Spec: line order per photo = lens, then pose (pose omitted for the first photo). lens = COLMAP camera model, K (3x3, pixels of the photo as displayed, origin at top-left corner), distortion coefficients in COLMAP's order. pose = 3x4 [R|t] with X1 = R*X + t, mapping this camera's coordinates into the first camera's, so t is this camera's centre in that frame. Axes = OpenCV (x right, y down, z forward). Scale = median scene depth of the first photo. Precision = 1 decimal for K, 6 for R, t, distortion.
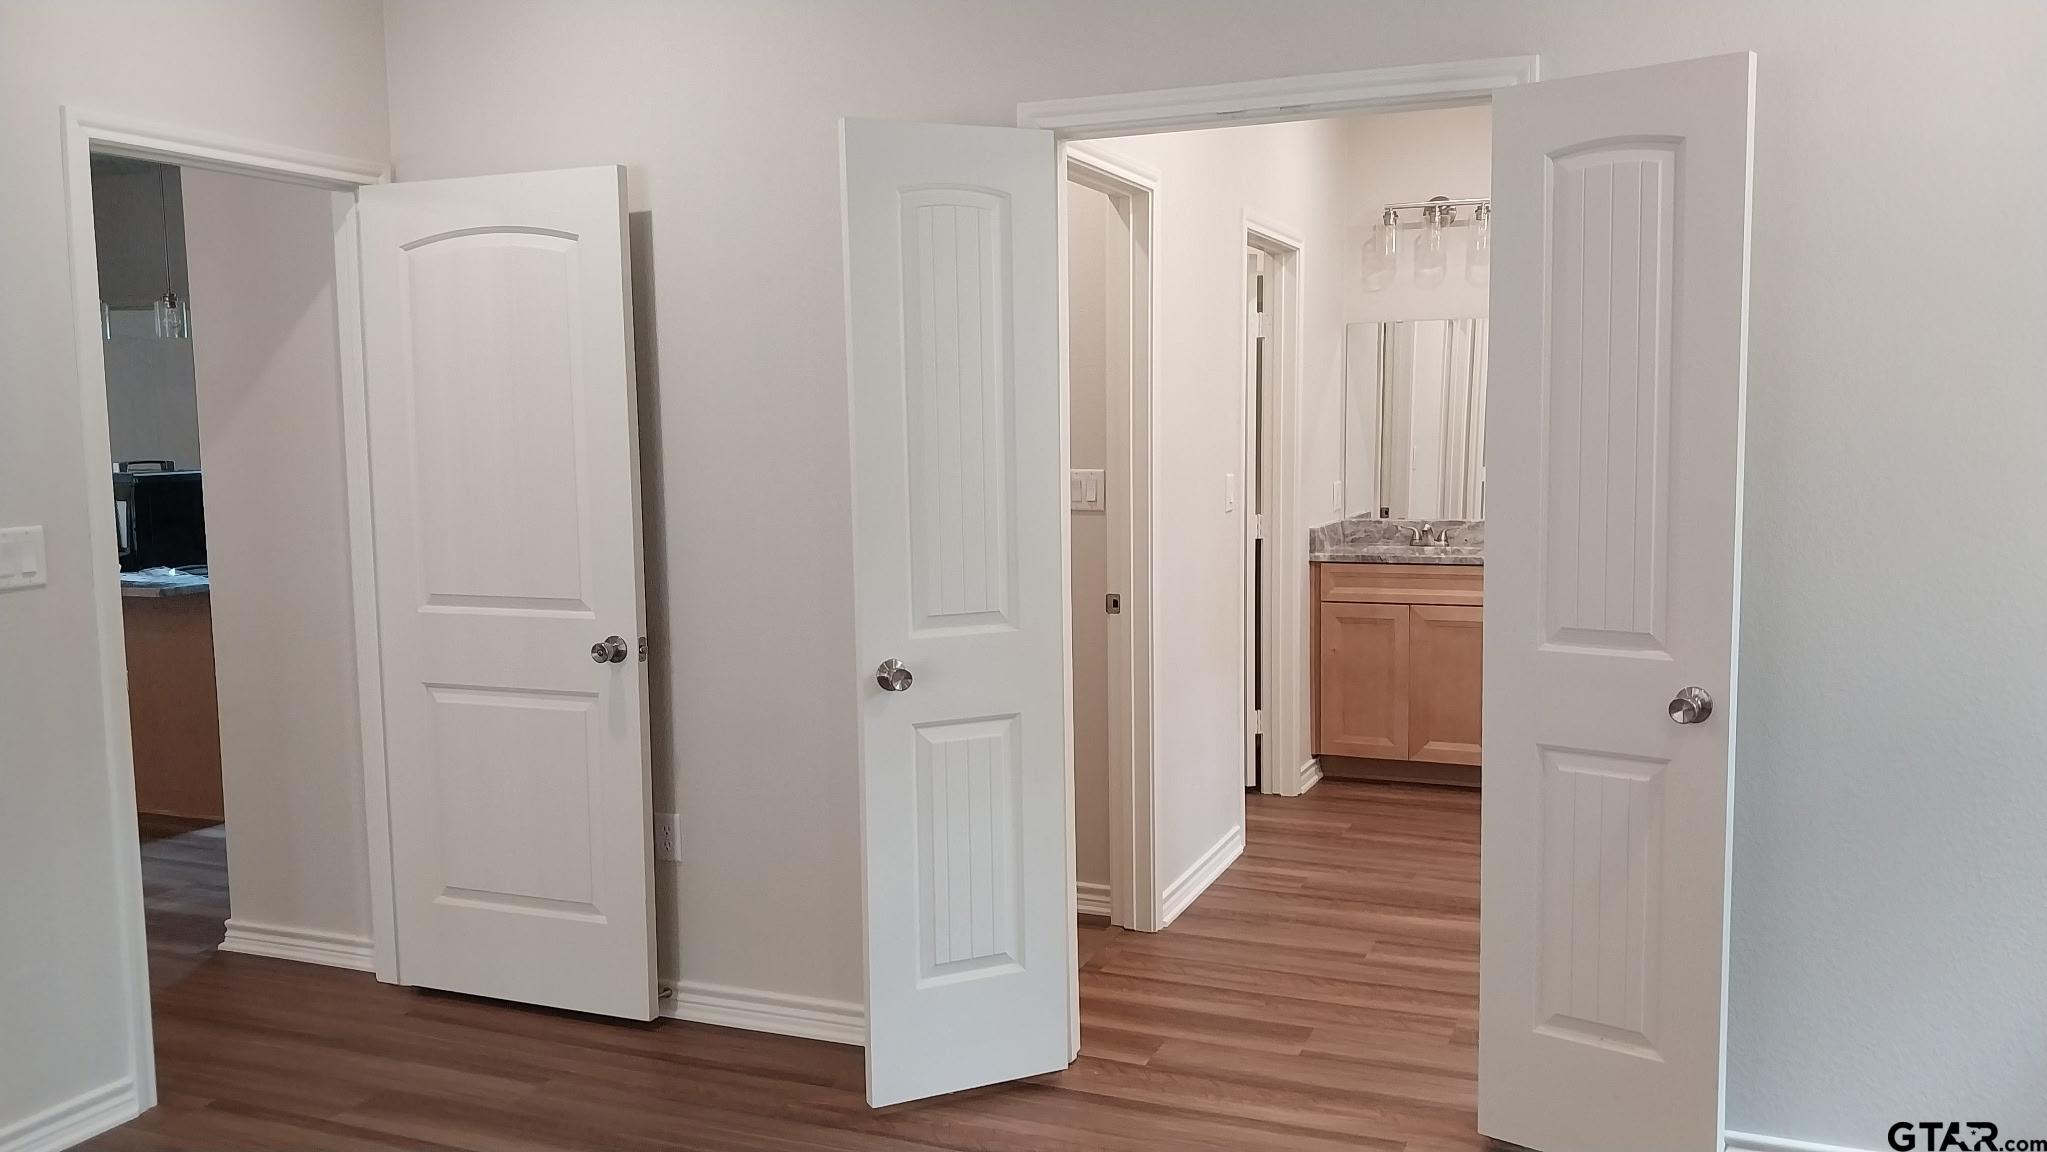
lens RADIAL K [[1650.6, 0, 1015.1], [0, 1650.6, 590.9], [0, 0, 1]] dist [0.063529, -0.040046]
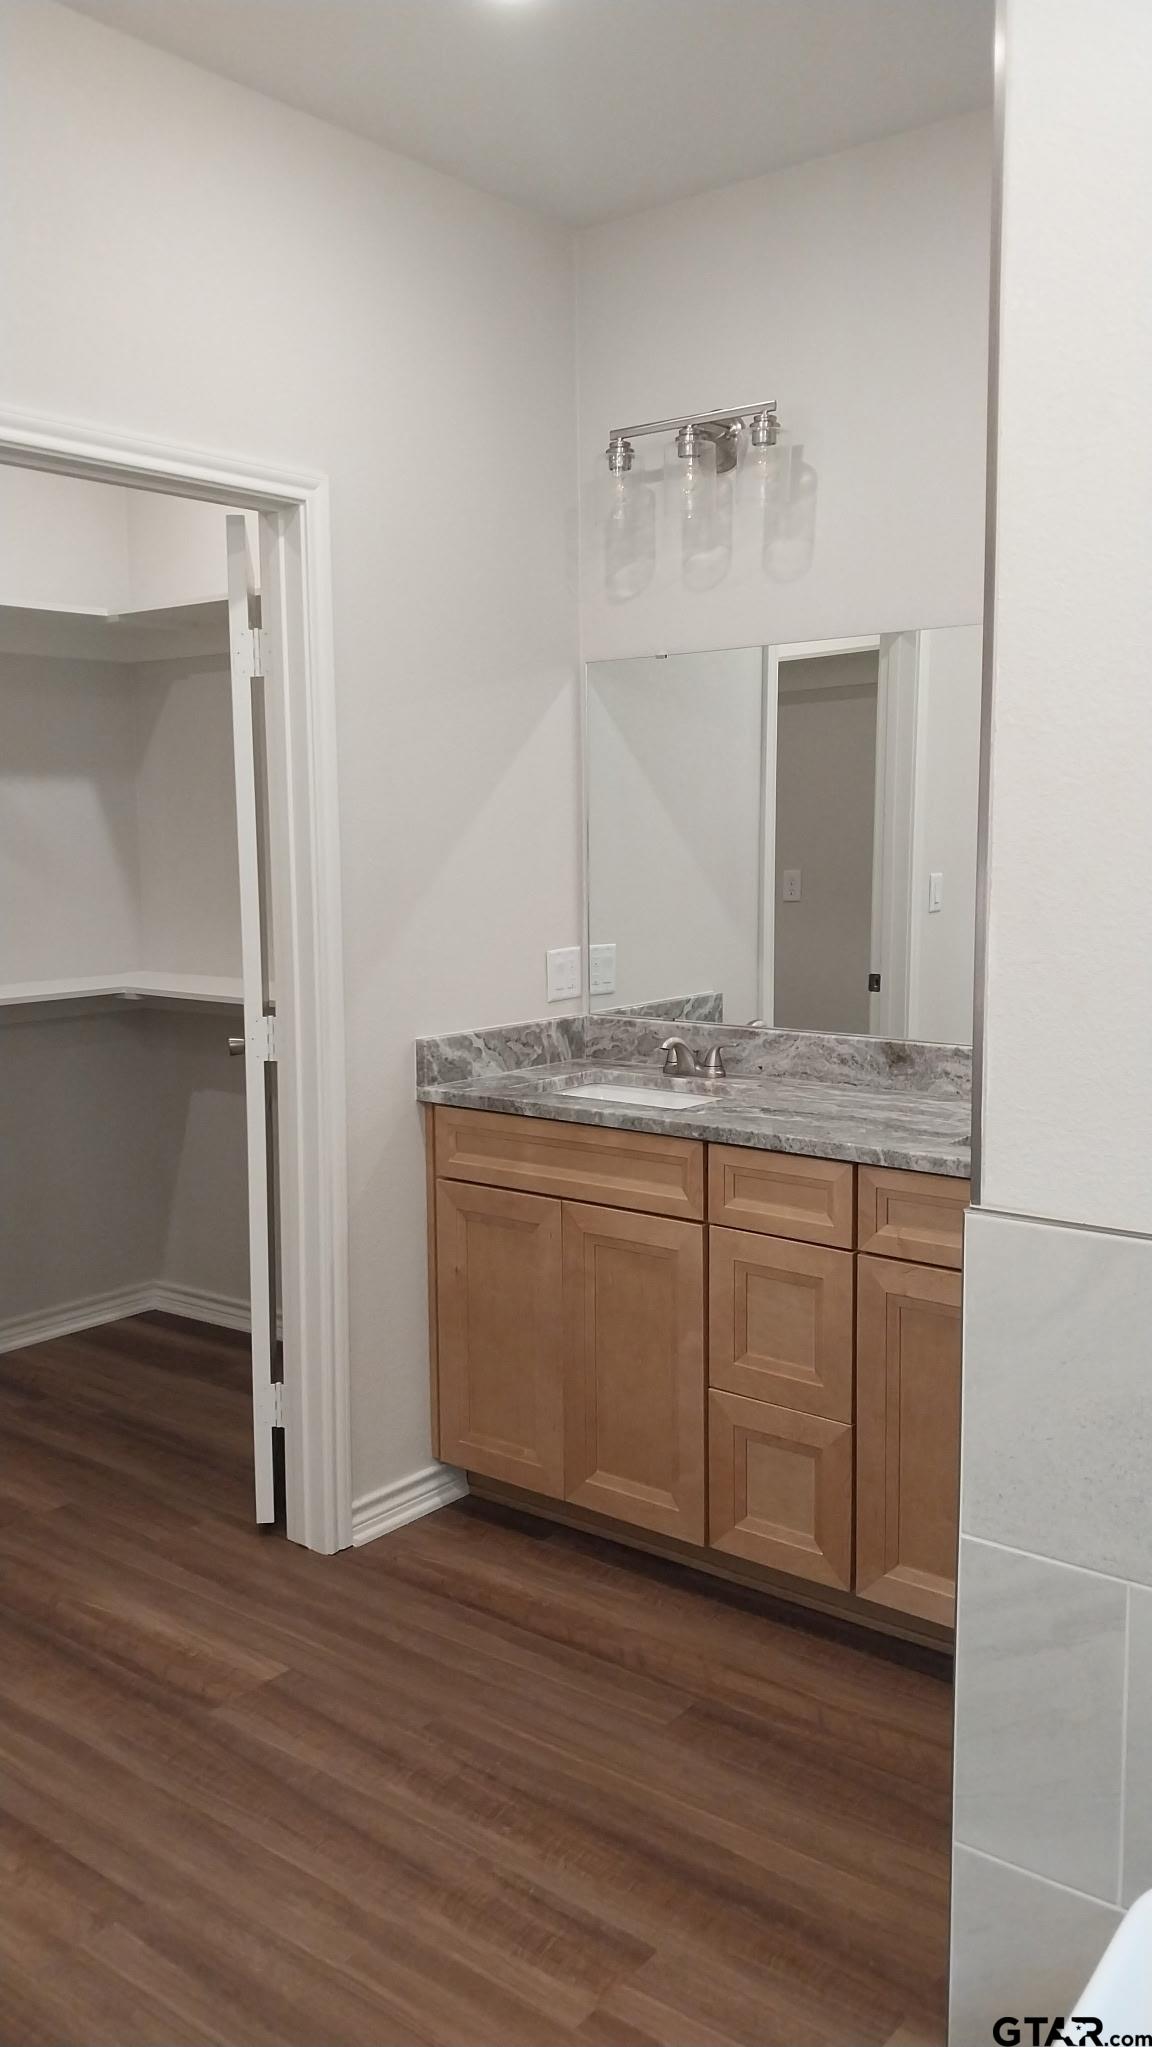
lens RADIAL K [[1650.6, 0, 567.0], [0, 1650.6, 1012.3], [0, 0, 1]] dist [0.063529, -0.040046]
pose [[0.961715, 0.031622, -0.272222, 0.370602], [-0.030450, 0.999500, 0.008529, -0.052892], [0.272355, 0.000087, 0.962197, 0.500947]]
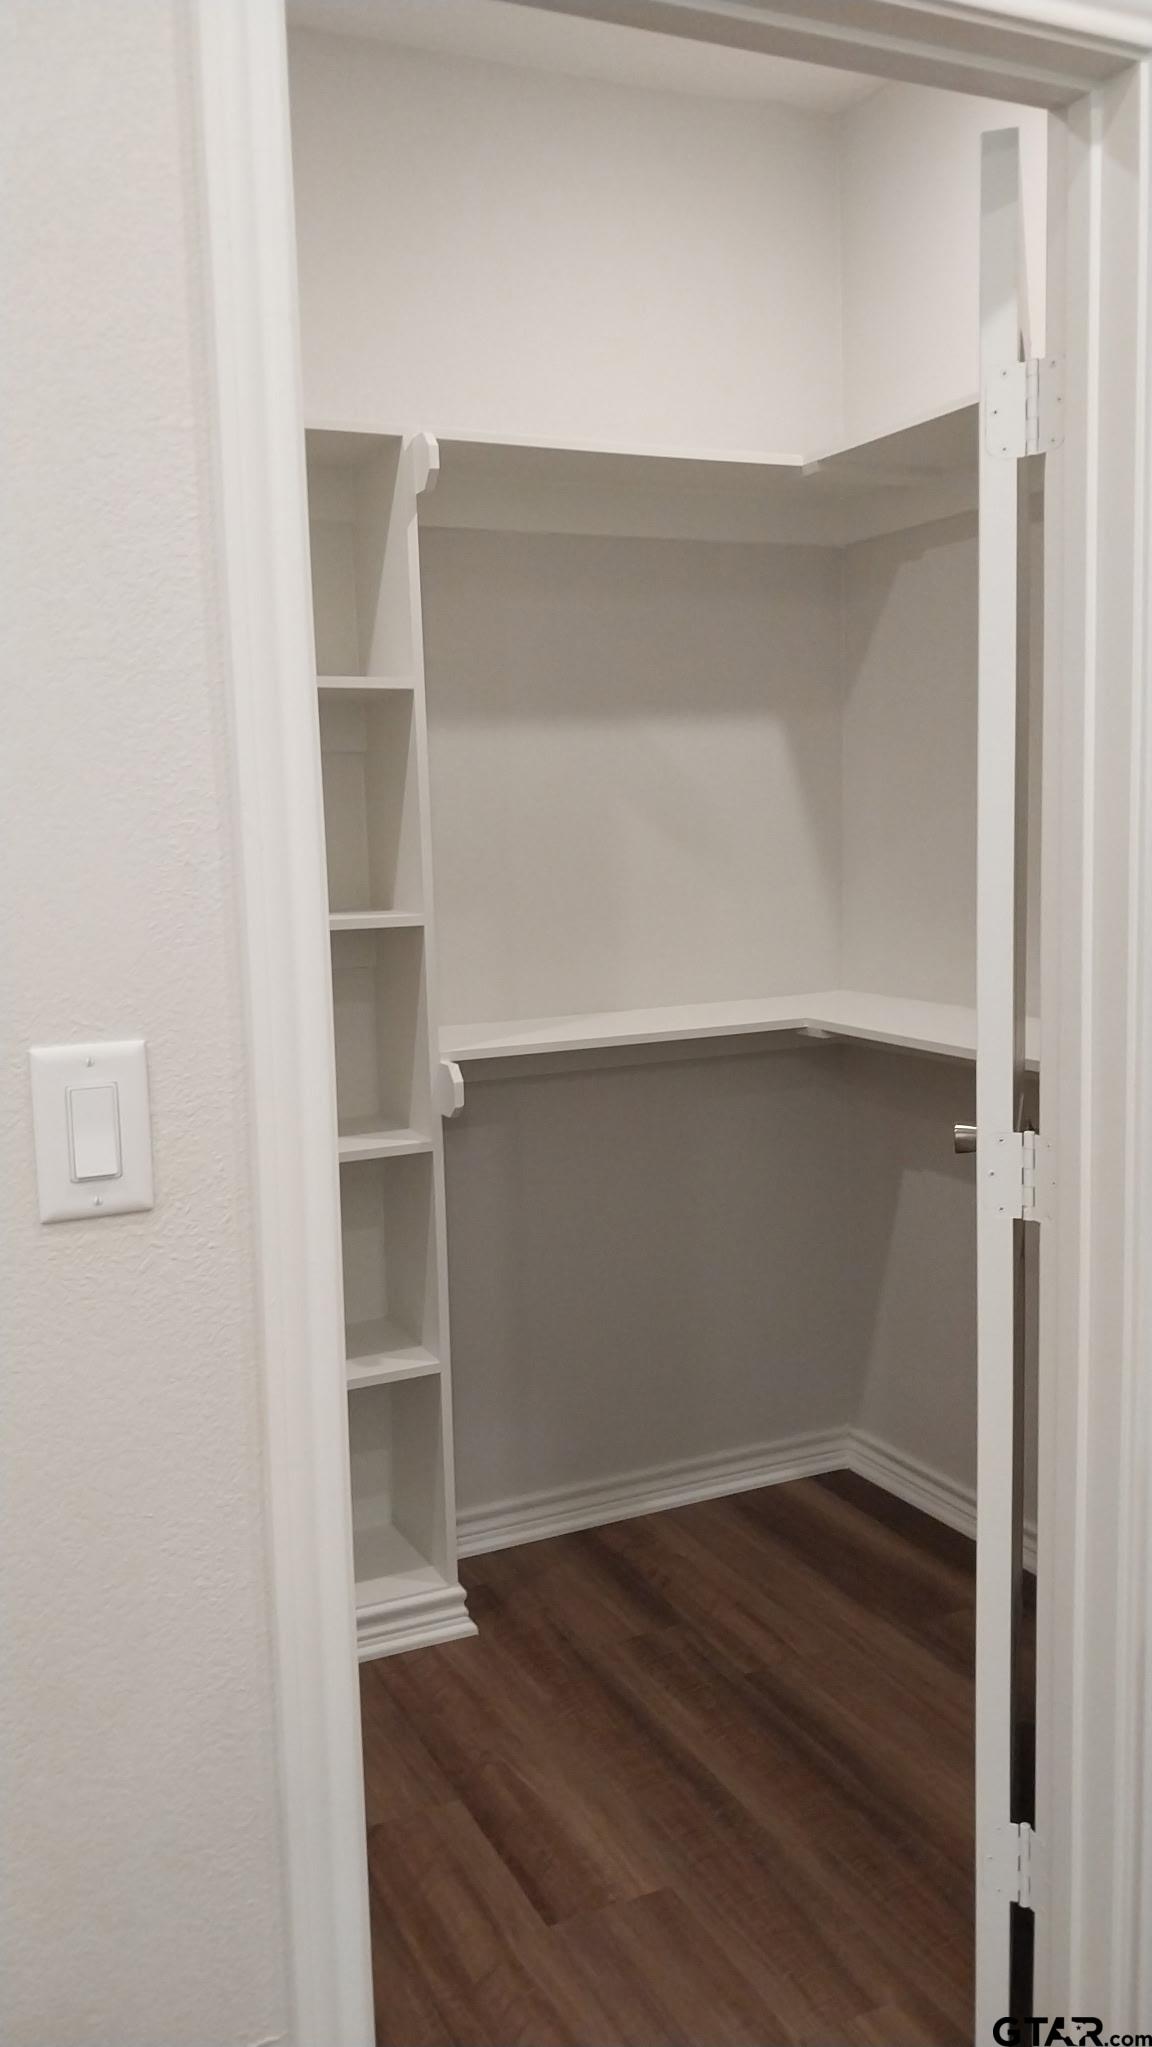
lens RADIAL K [[1650.6, 0, 557.5], [0, 1650.6, 1016.4], [0, 0, 1]] dist [0.063529, -0.040046]
pose [[0.744642, 0.067997, -0.663991, 0.262822], [-0.053185, 0.997679, 0.042524, -0.068460], [0.665341, 0.003649, 0.746530, 0.718714]]
